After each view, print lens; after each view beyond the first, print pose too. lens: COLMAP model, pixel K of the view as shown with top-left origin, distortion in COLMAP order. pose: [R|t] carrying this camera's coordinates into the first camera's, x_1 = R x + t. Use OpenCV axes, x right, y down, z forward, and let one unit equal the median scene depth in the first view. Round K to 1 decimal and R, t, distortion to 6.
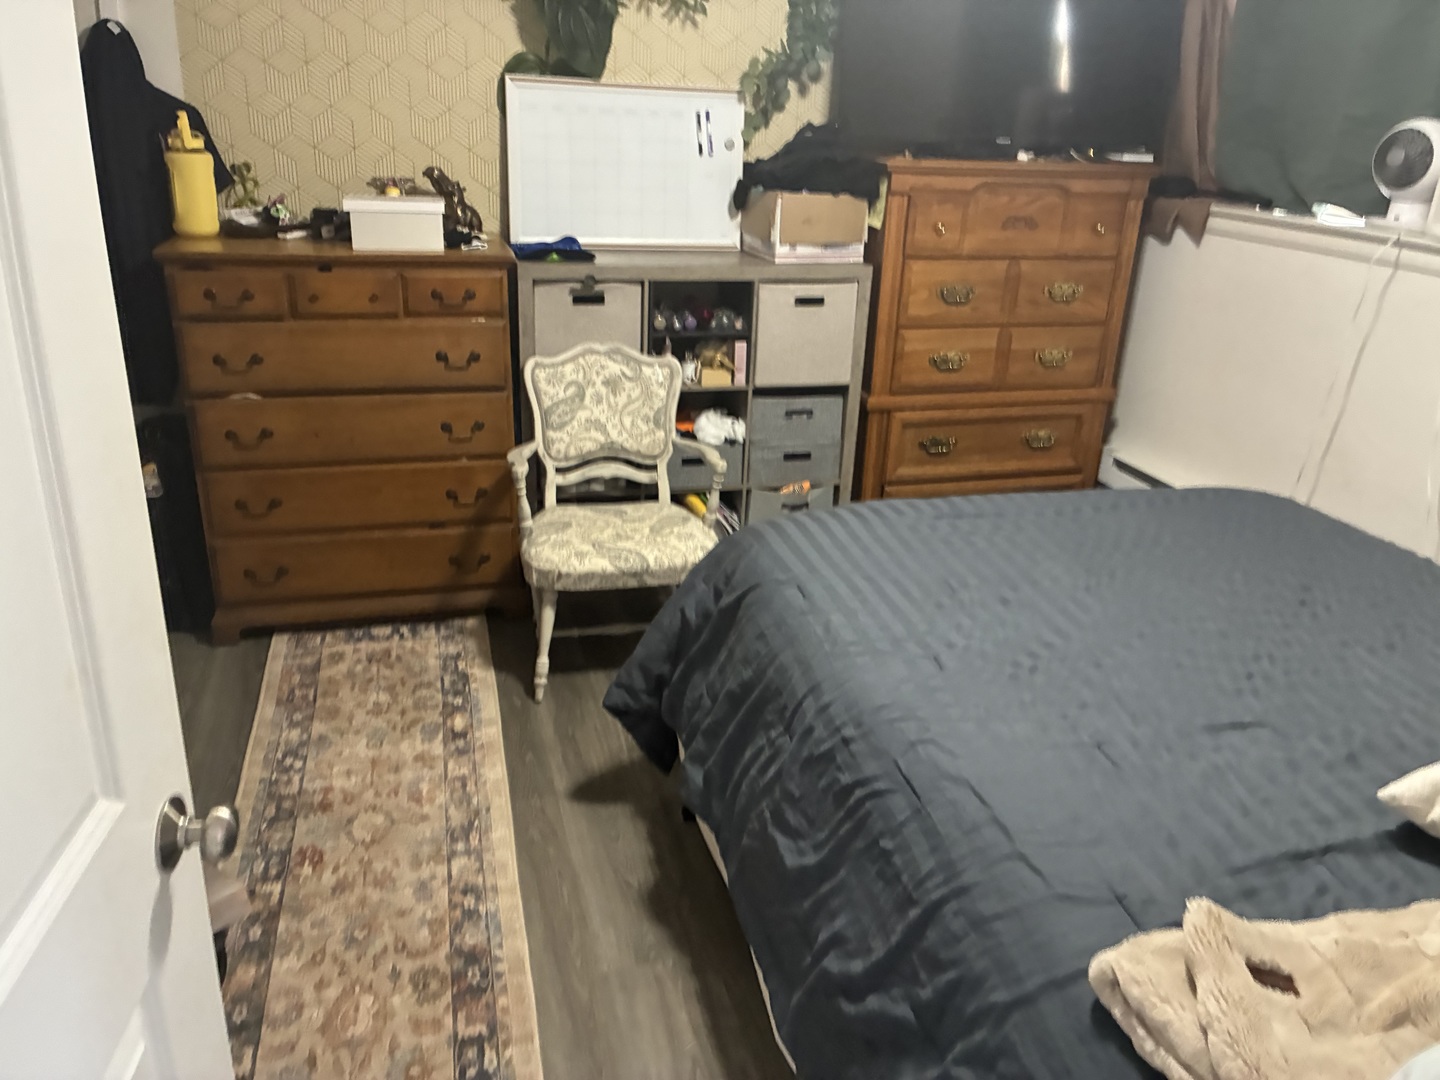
lens RADIAL K [[1108.0, 0, 718.4], [0, 1108.0, 534.6], [0, 0, 1]] dist [0.046826, -0.054924]
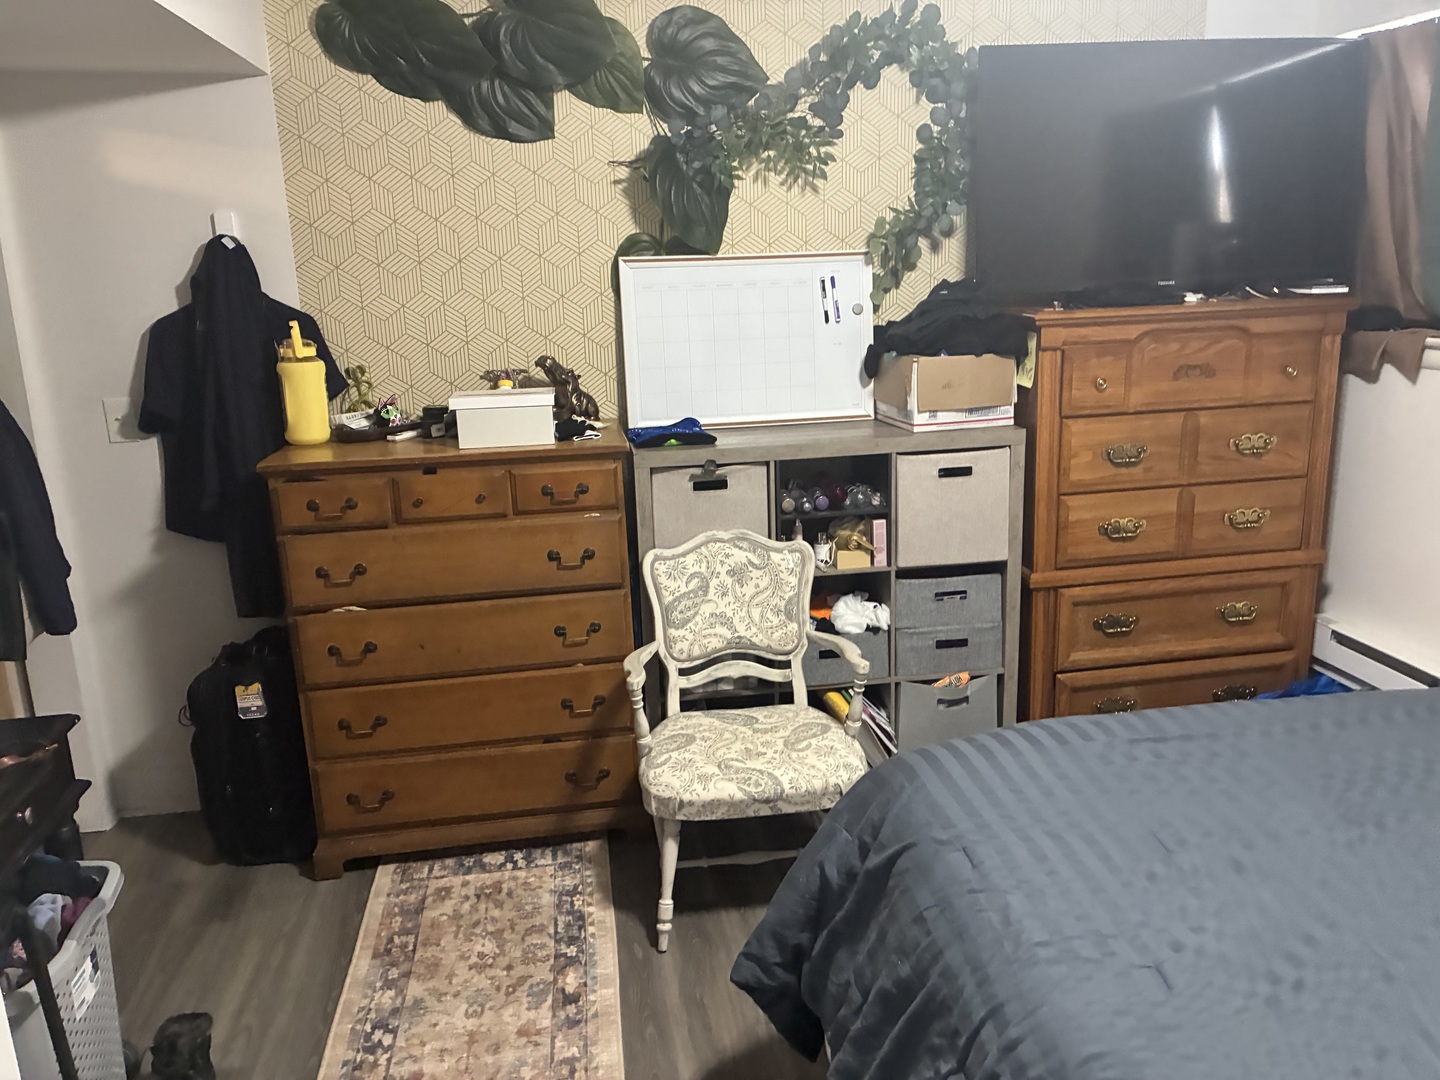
lens RADIAL K [[1108.0, 0, 720.1], [0, 1108.0, 541.6], [0, 0, 1]] dist [0.046826, -0.054924]
pose [[0.990511, -0.046043, -0.129492, 0.008235], [0.029648, 0.991613, -0.125795, -0.050153], [0.134198, 0.120762, 0.983569, 0.107522]]
